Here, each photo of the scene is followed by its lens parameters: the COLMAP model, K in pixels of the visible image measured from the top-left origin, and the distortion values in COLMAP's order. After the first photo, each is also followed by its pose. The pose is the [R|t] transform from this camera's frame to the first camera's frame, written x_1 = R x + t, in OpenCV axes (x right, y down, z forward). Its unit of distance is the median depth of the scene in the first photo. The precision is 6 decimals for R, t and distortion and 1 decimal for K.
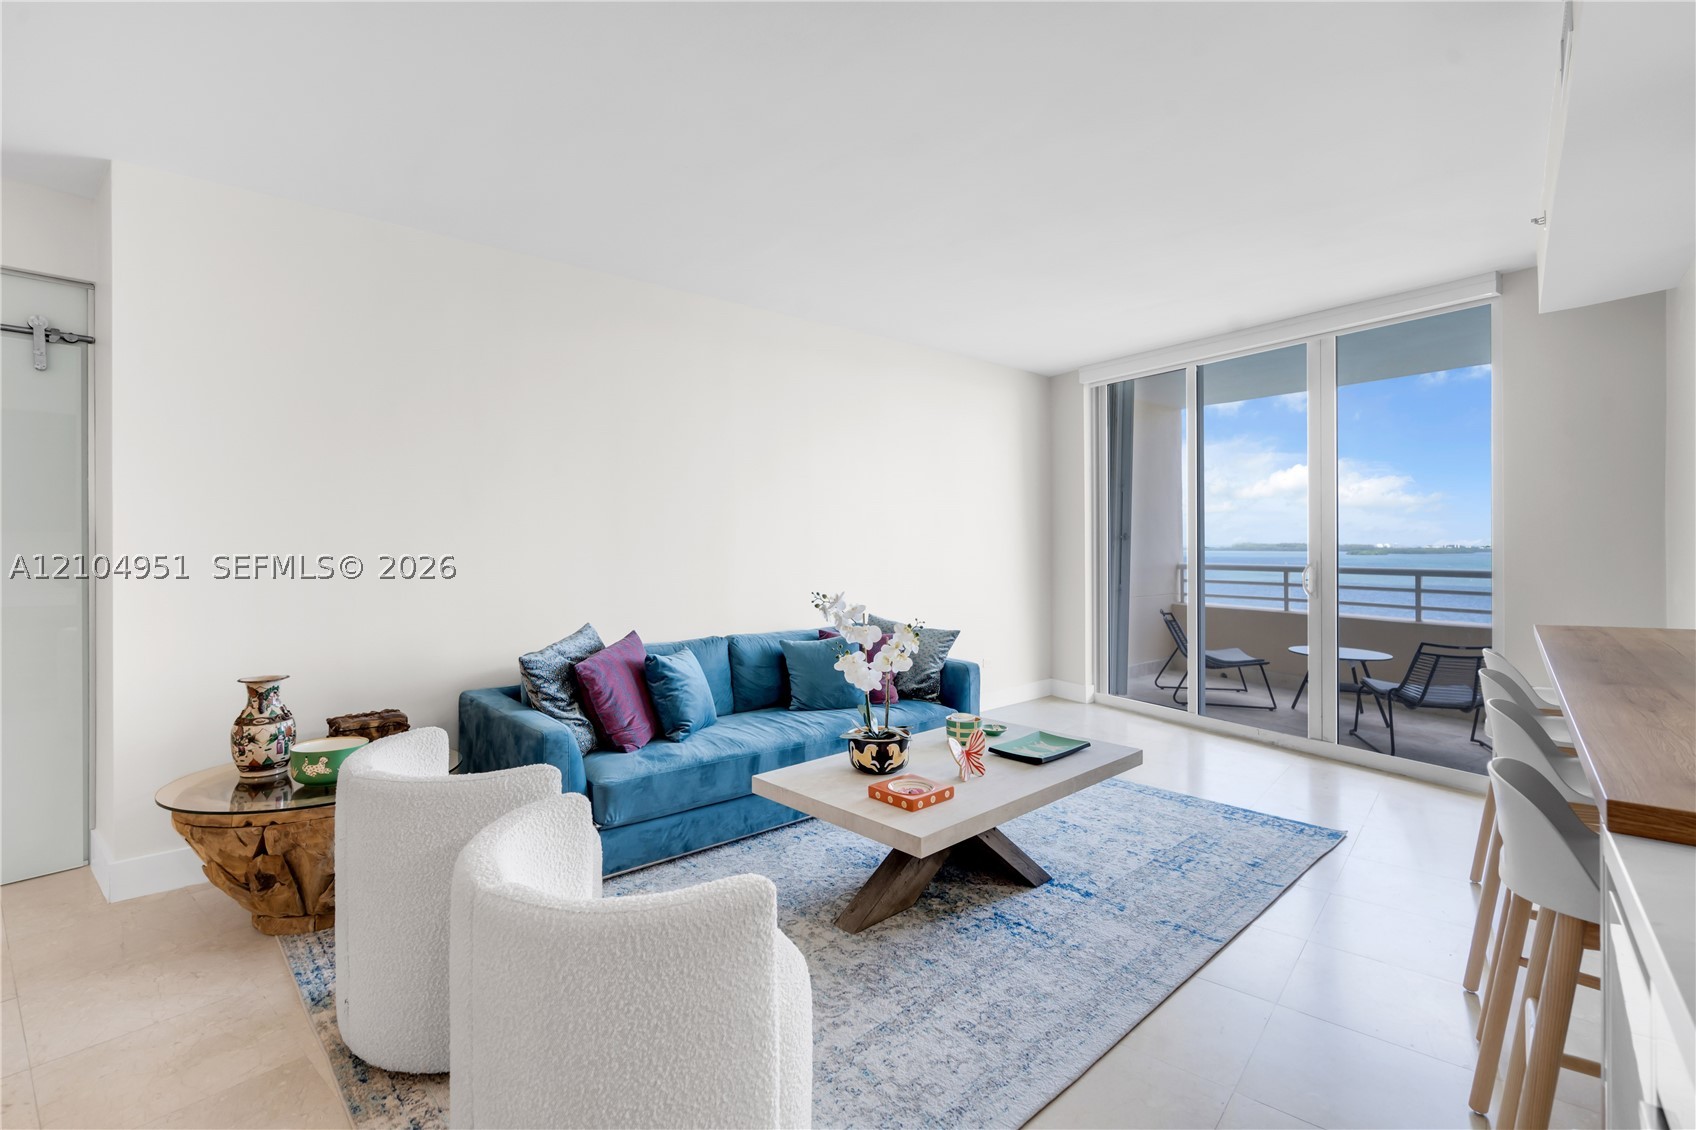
lens RADIAL K [[773.1, 0, 846.8], [0, 773.1, 546.2], [0, 0, 1]] dist [-0.001817, 0.000282]
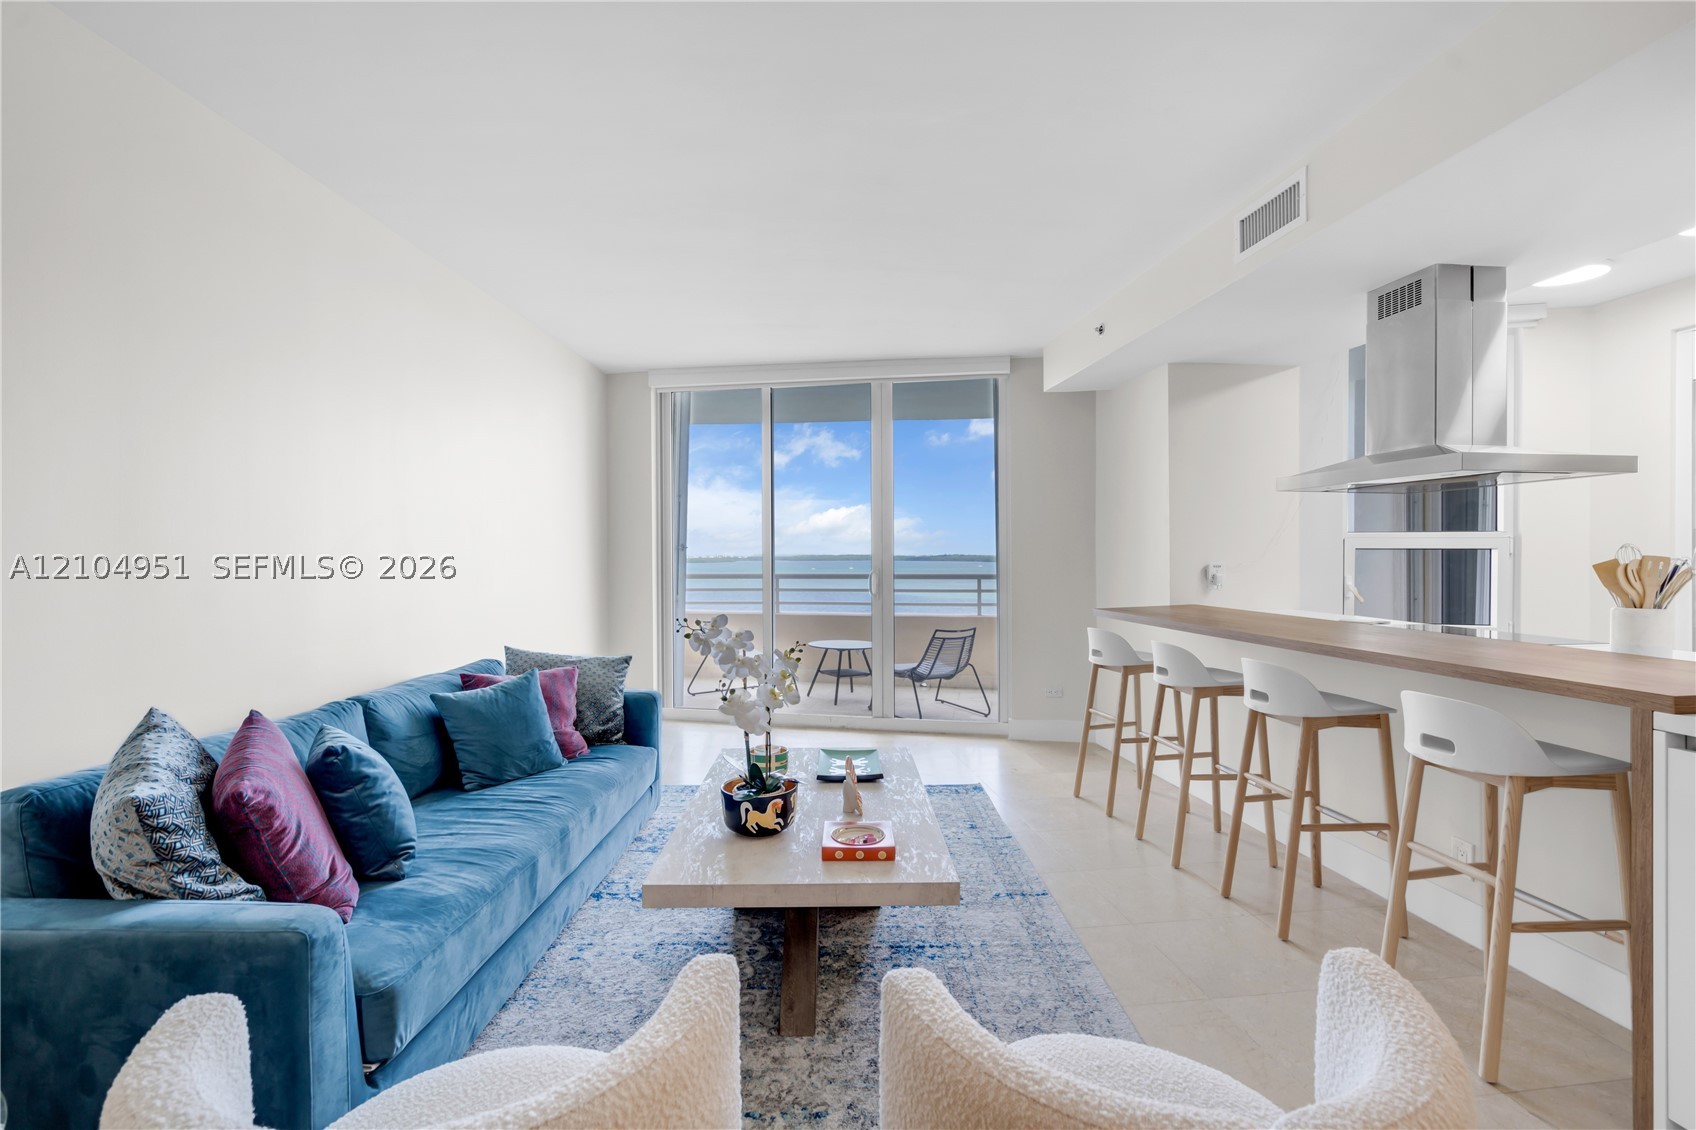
lens RADIAL K [[768.6, 0, 842.3], [0, 768.6, 558.7], [0, 0, 1]] dist [0.002559, 0.000552]
pose [[0.678646, -0.007418, 0.734428, -0.340224], [0.006370, 0.999971, 0.004213, -0.000886], [-0.734438, 0.001819, 0.678673, 0.260051]]
